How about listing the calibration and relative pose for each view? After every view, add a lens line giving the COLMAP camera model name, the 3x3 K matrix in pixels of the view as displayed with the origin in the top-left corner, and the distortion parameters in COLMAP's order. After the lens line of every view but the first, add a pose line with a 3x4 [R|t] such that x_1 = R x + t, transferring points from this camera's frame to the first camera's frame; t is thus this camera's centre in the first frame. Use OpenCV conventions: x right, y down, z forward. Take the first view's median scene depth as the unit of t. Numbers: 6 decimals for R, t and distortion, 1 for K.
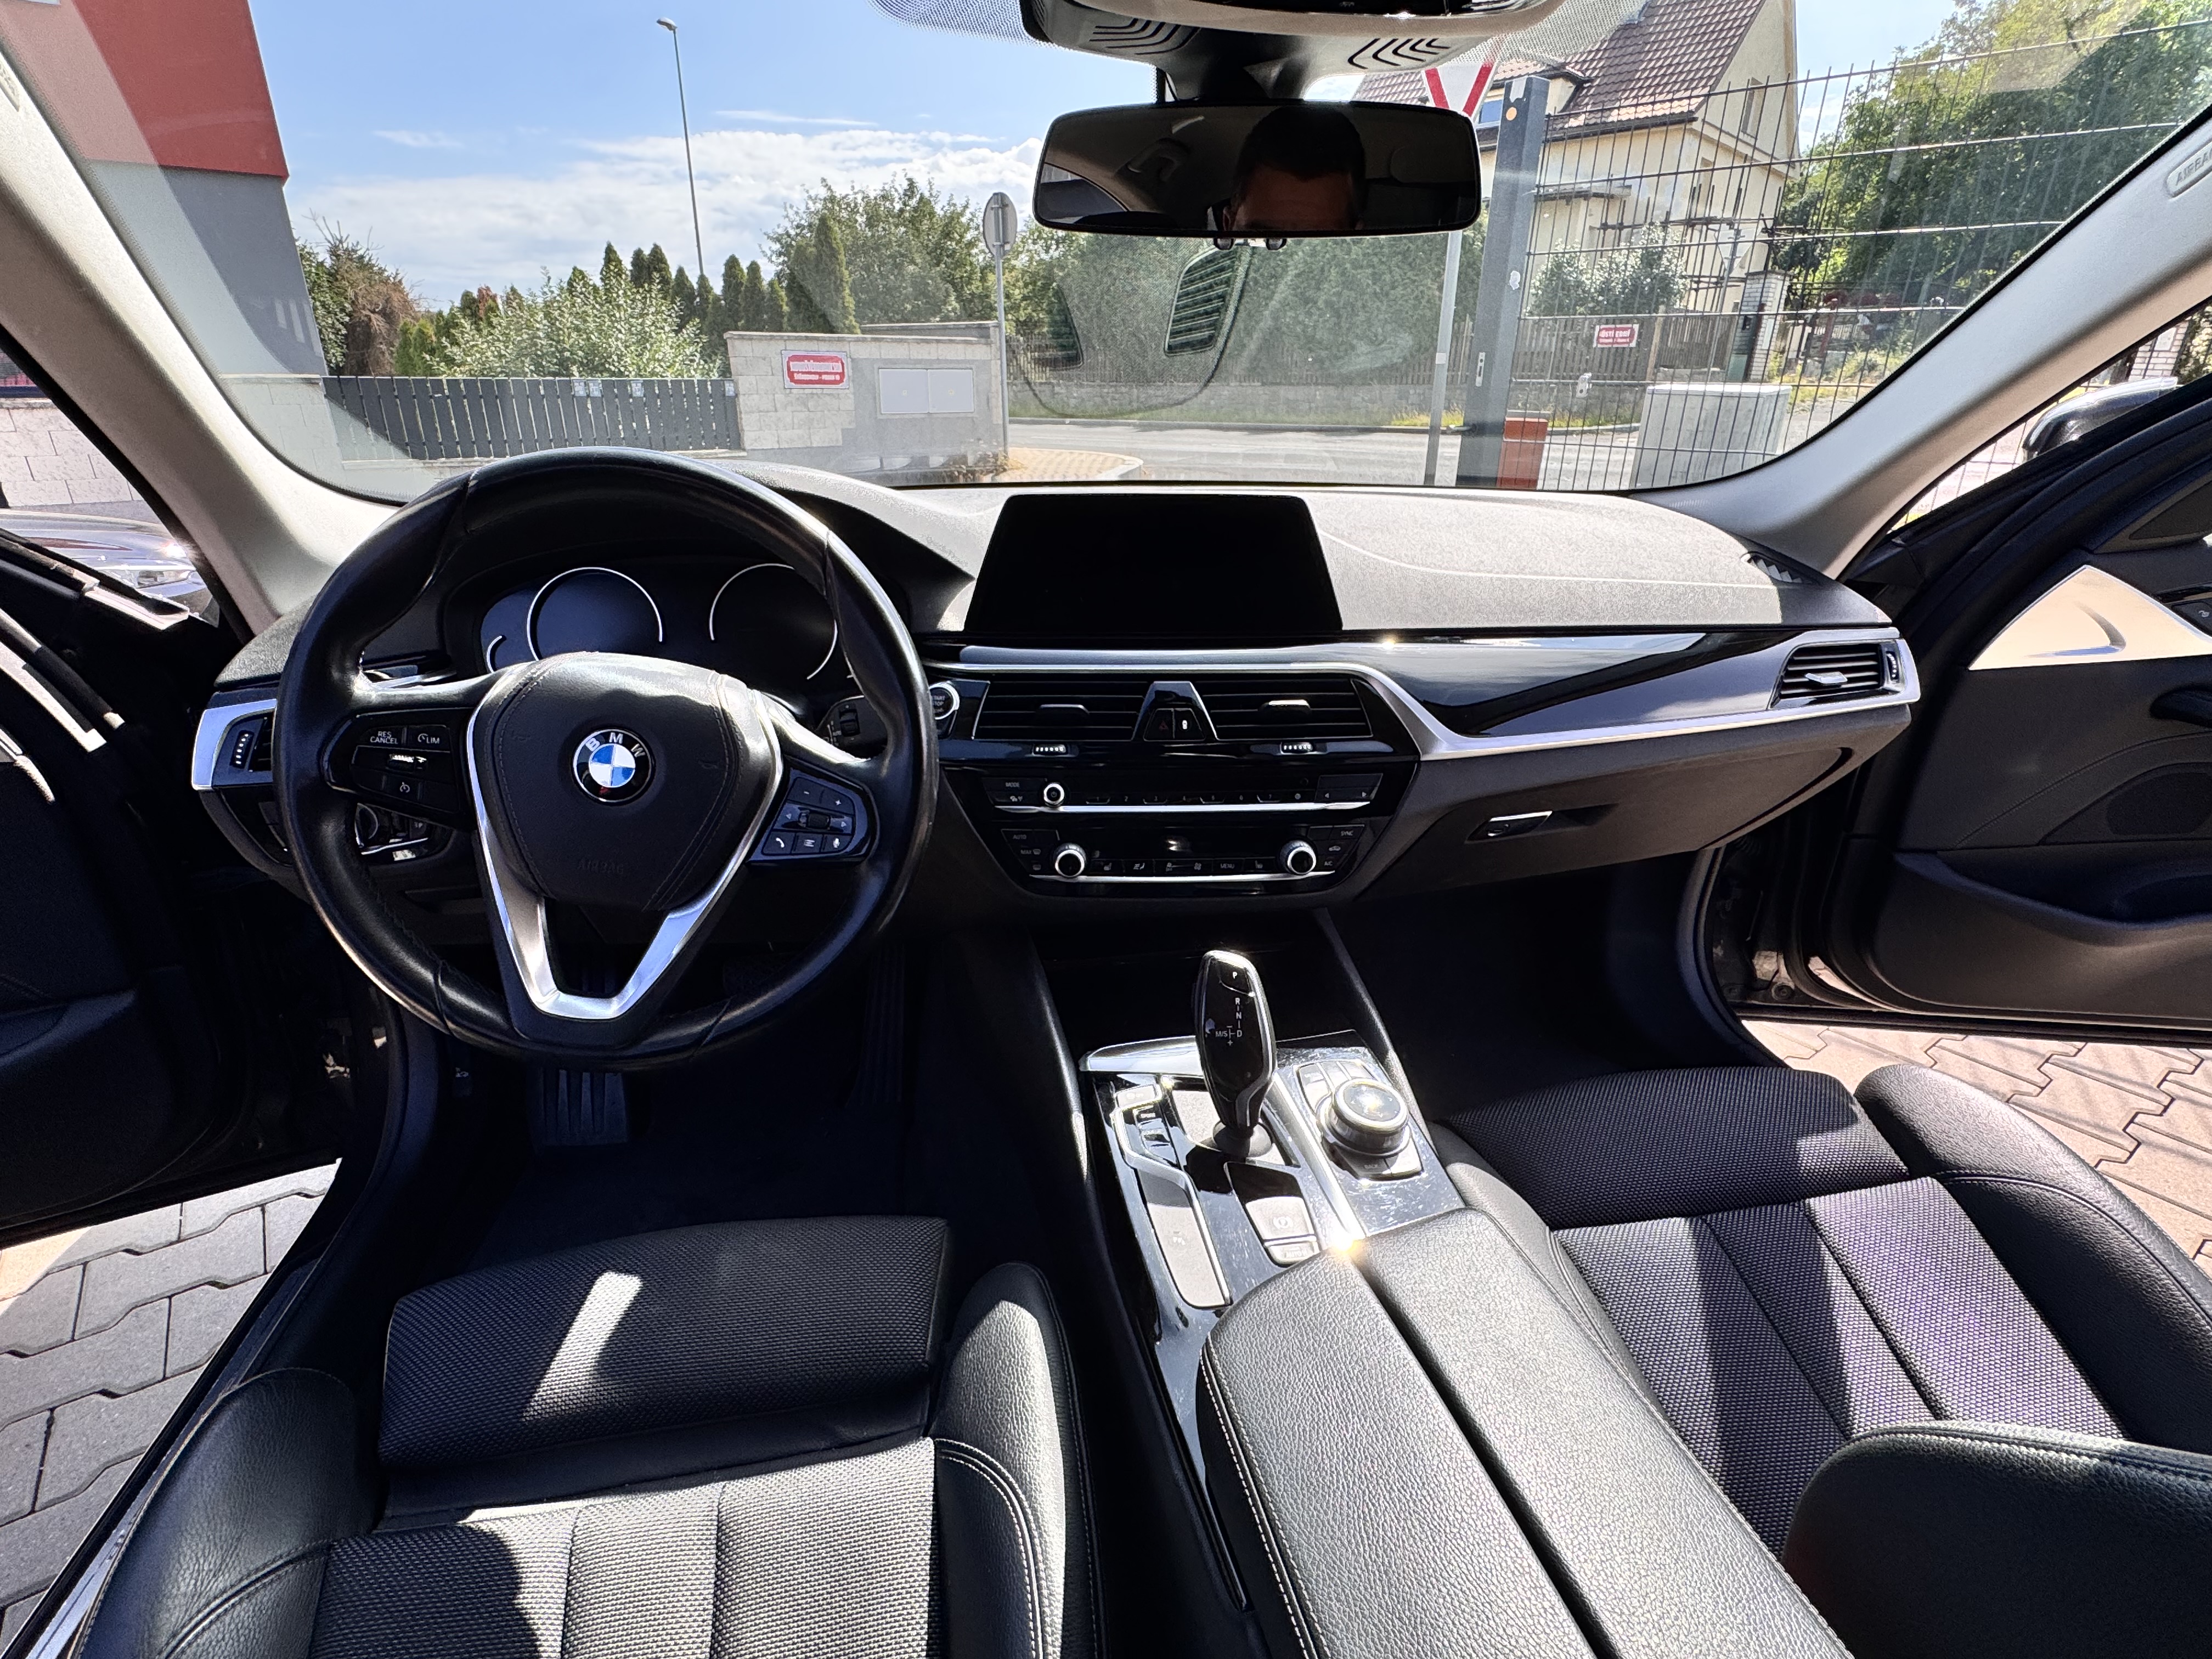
lens RADIAL K [[1042.0, 0, 1095.8], [0, 1042.0, 832.1], [0, 0, 1]] dist [-0.002948, -0.000624]
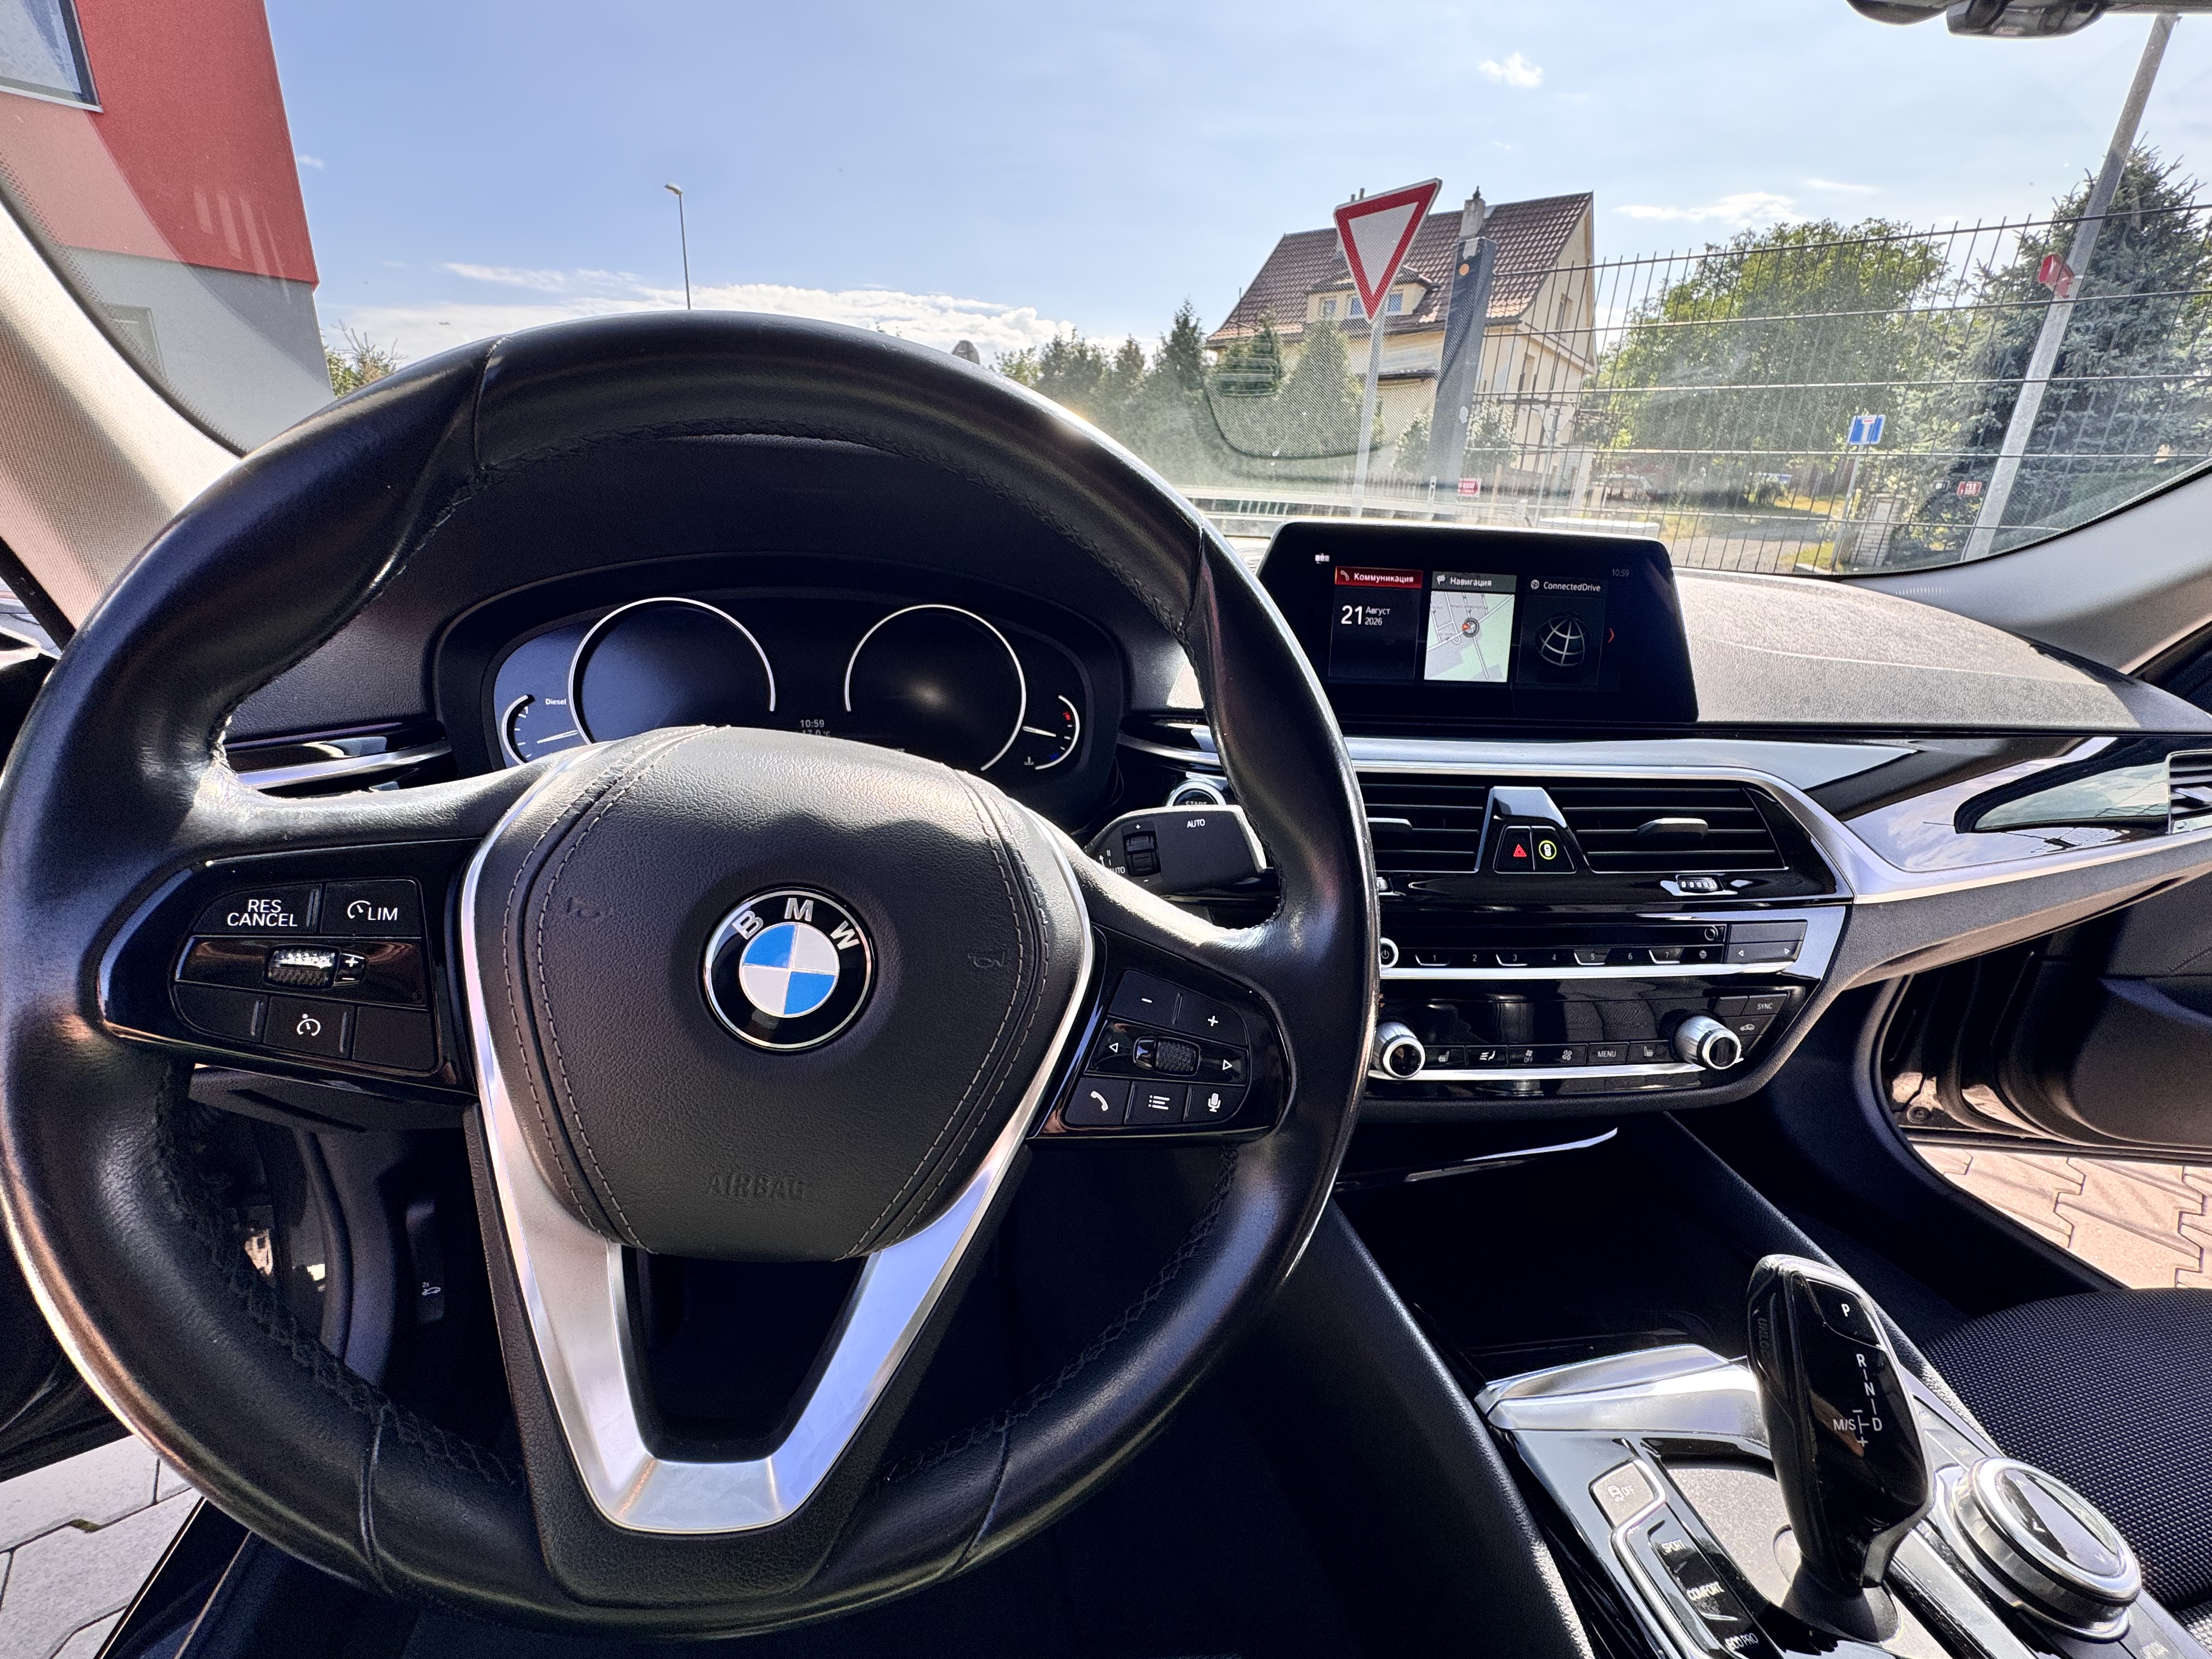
lens RADIAL K [[890.1, 0, 1096.6], [0, 890.1, 833.6], [0, 0, 1]] dist [-0.007578, 0.001058]
pose [[0.996657, 0.016731, 0.079968, -0.263965], [-0.012098, 0.998239, -0.058073, -0.076033], [-0.080799, 0.056911, 0.995104, 0.432442]]
